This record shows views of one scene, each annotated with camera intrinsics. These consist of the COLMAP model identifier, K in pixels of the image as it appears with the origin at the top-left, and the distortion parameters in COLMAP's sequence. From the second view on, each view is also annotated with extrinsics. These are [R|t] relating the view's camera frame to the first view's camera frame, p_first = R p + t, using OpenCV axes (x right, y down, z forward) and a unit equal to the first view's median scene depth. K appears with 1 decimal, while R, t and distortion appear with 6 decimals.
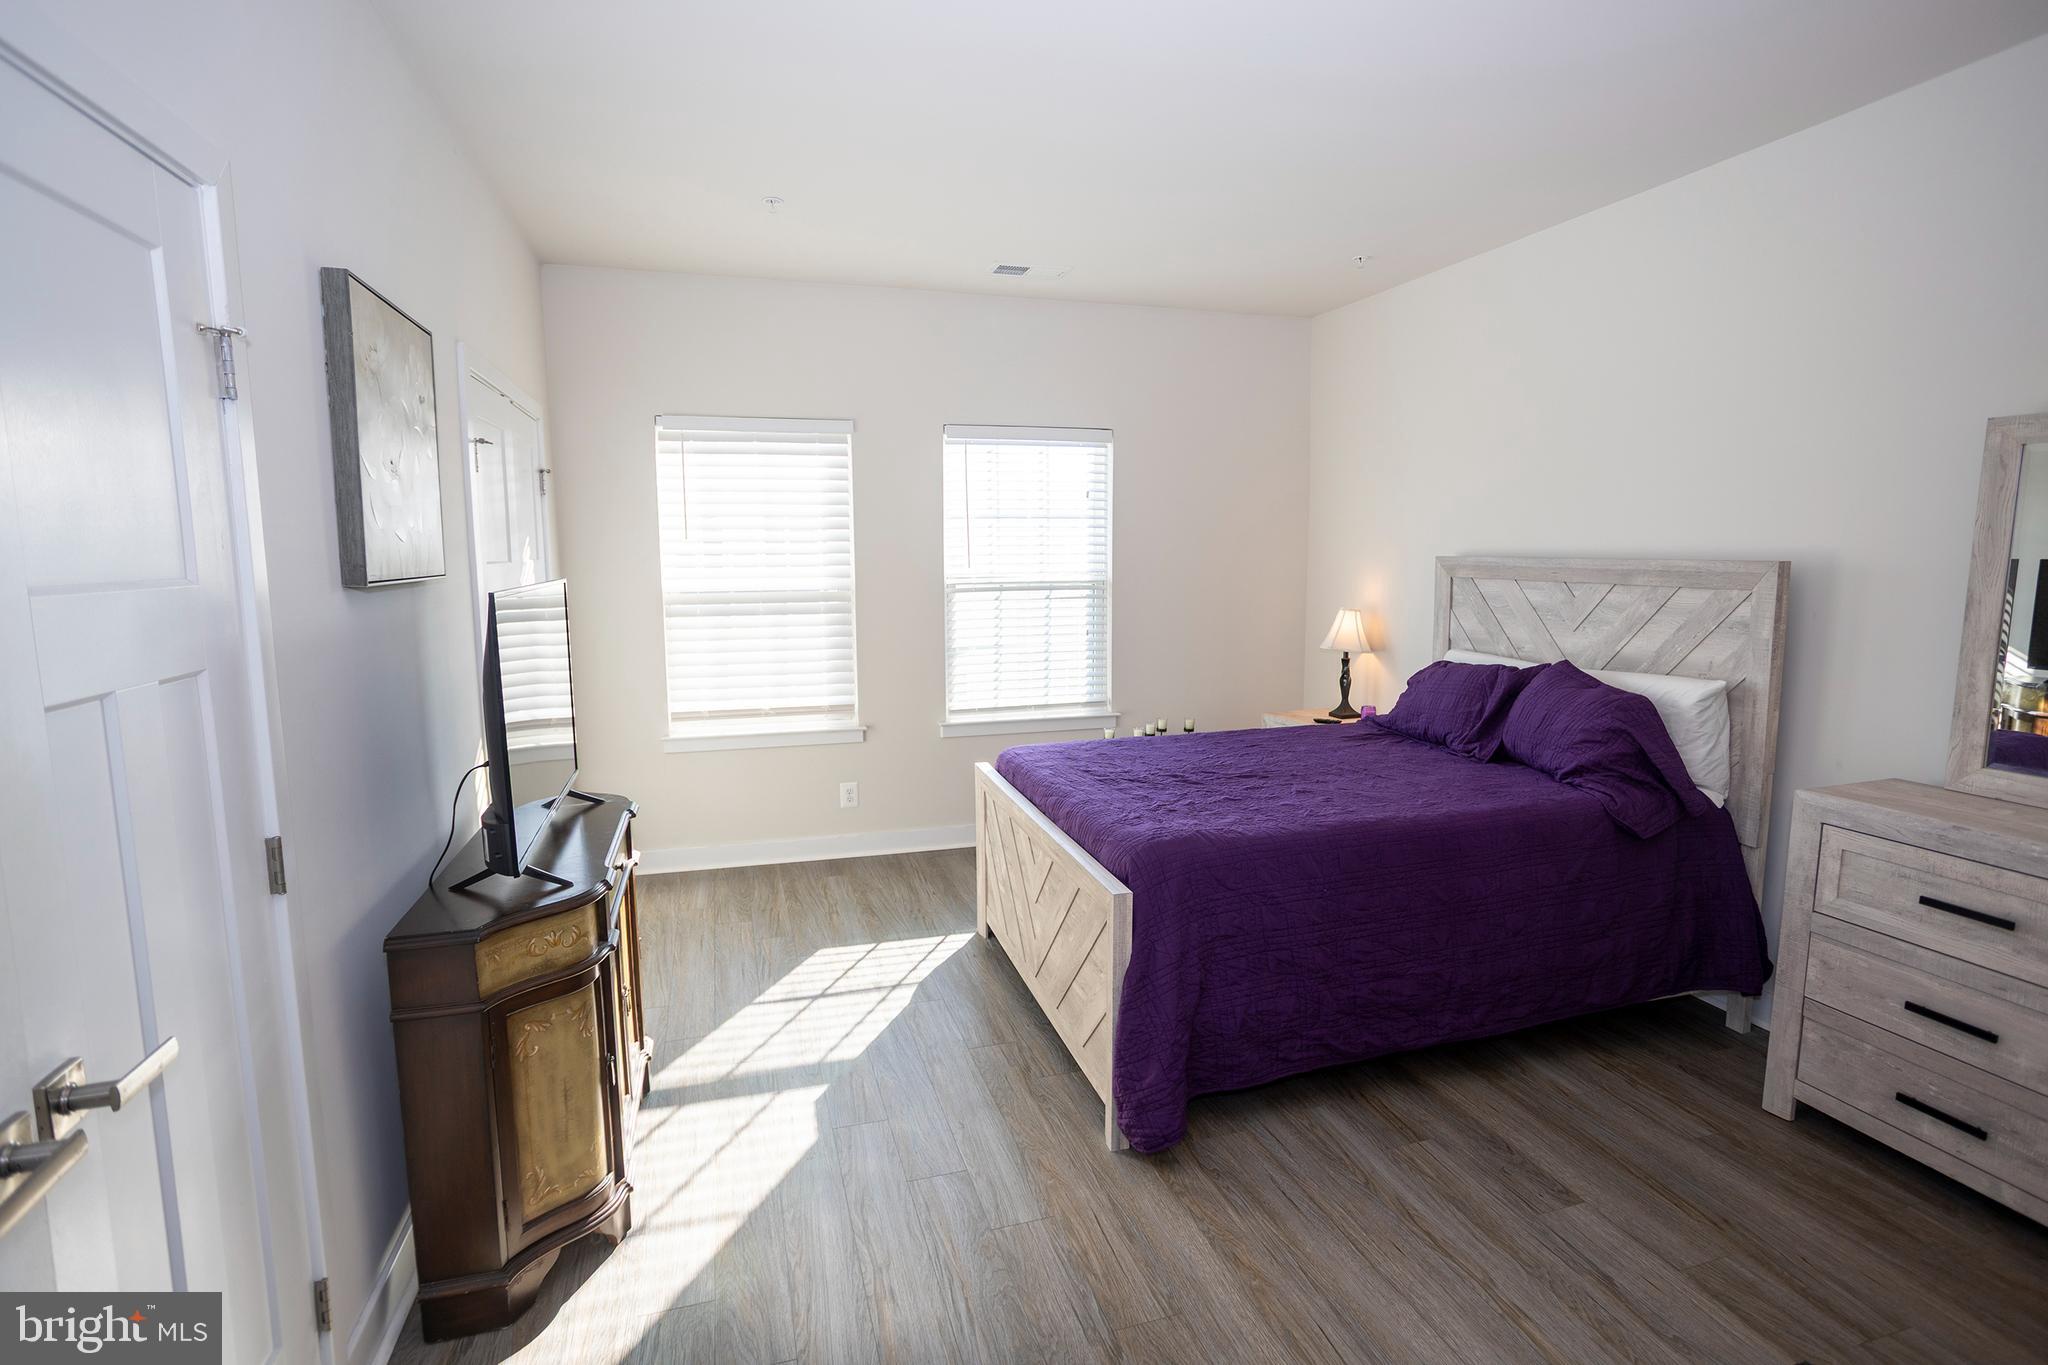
lens RADIAL K [[999.9, 0, 997.9], [0, 999.9, 680.5], [0, 0, 1]] dist [-0.027475, 0.002076]
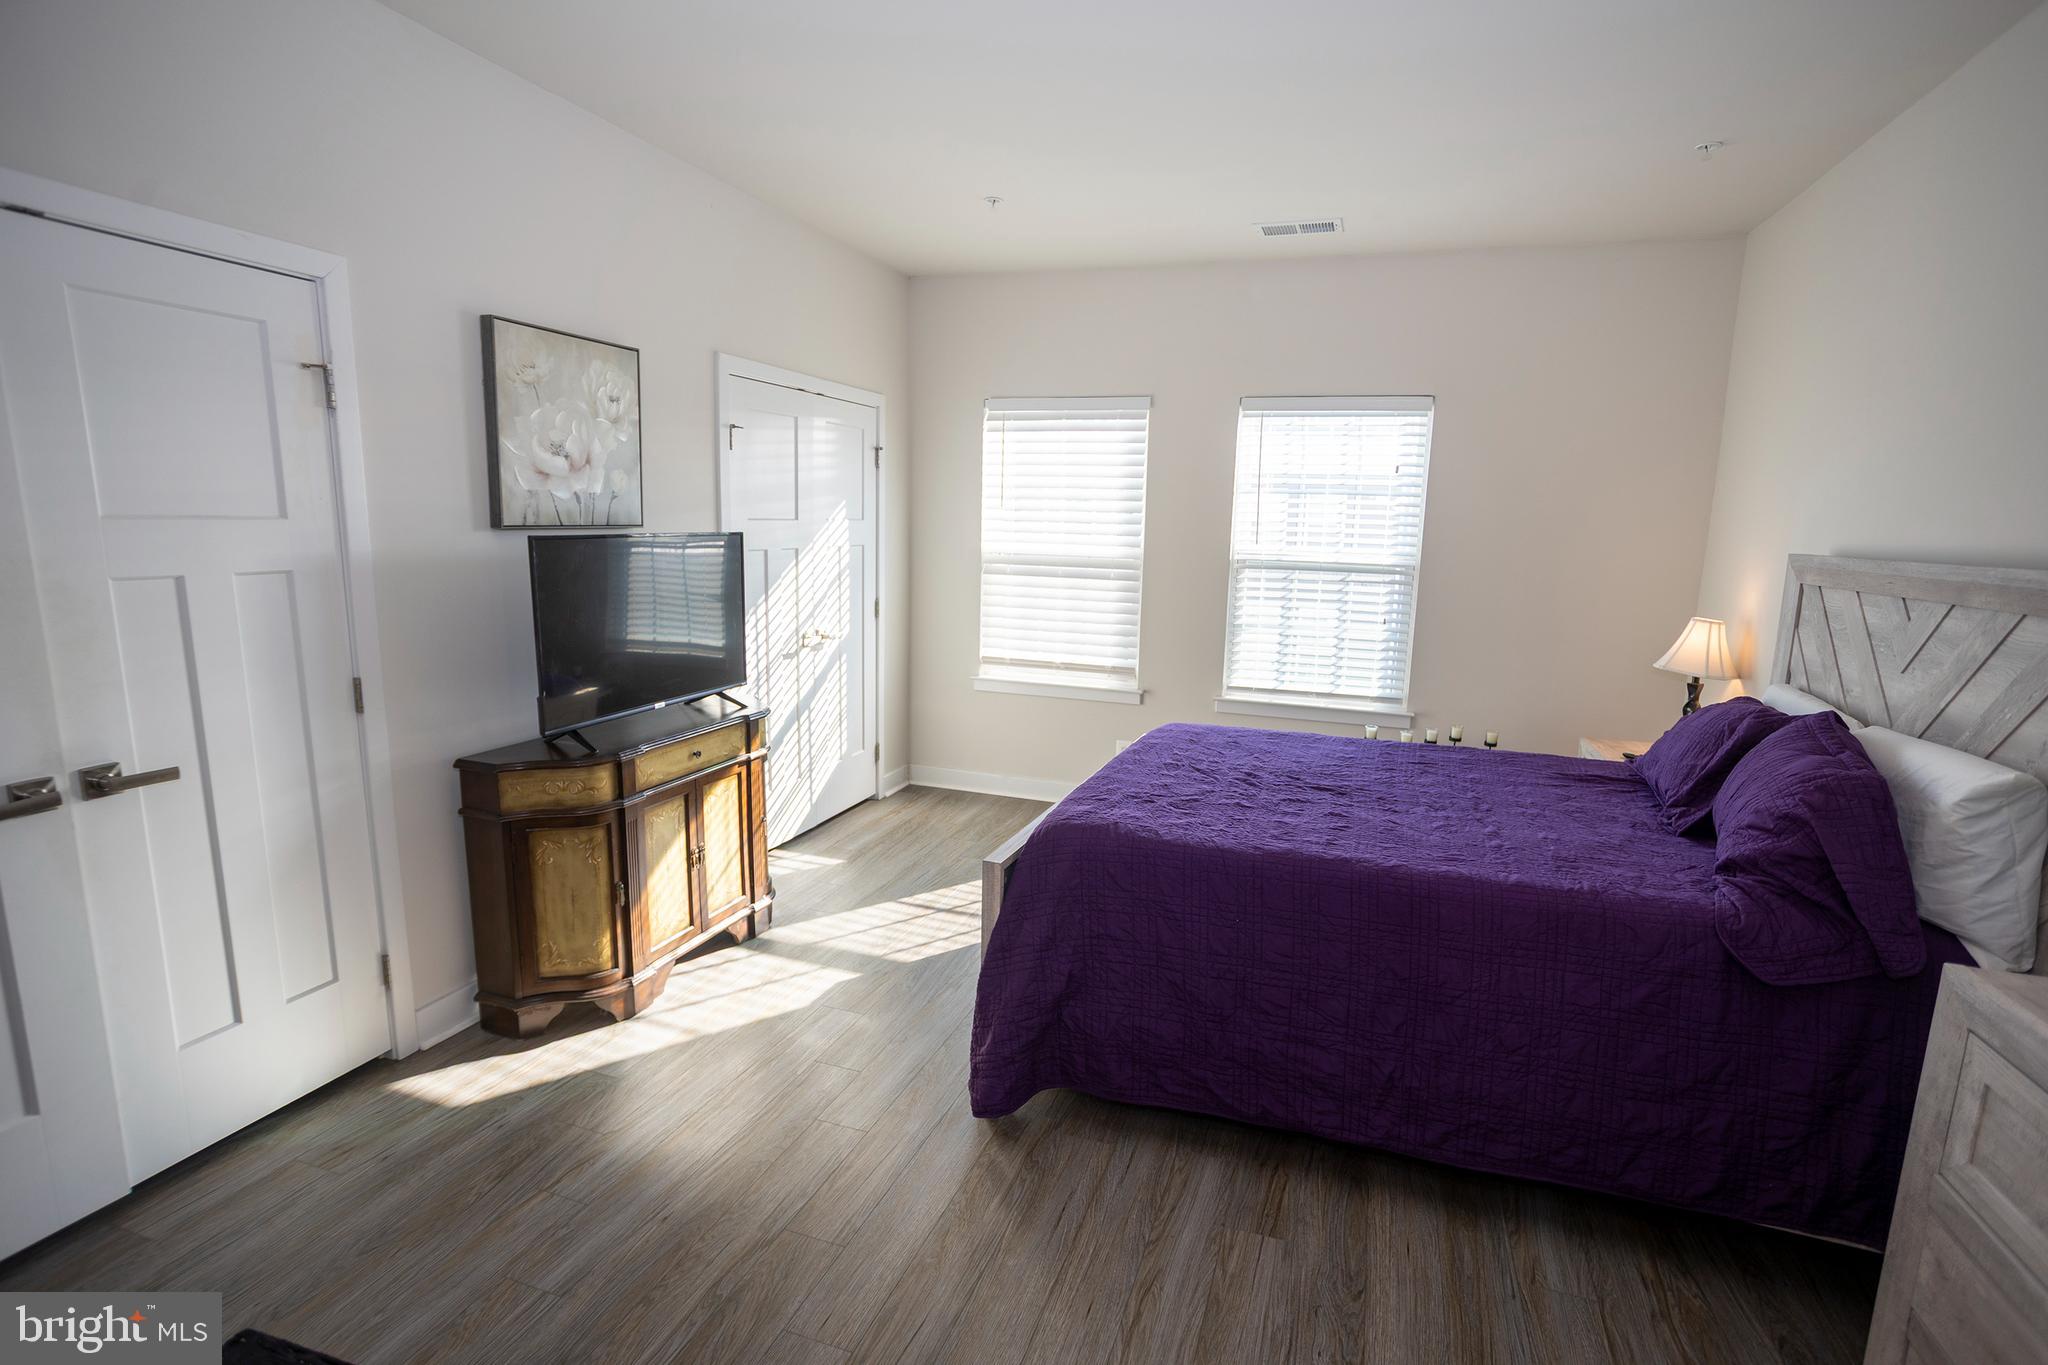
lens RADIAL K [[944.3, 0, 1024.0], [0, 944.3, 682.5], [0, 0, 1]] dist [-0.048849, 0.028840]
pose [[0.814532, 0.125660, -0.566346, 0.380560], [-0.105062, 0.992068, 0.069015, -0.020528], [0.570526, 0.003287, 0.821273, 0.134857]]
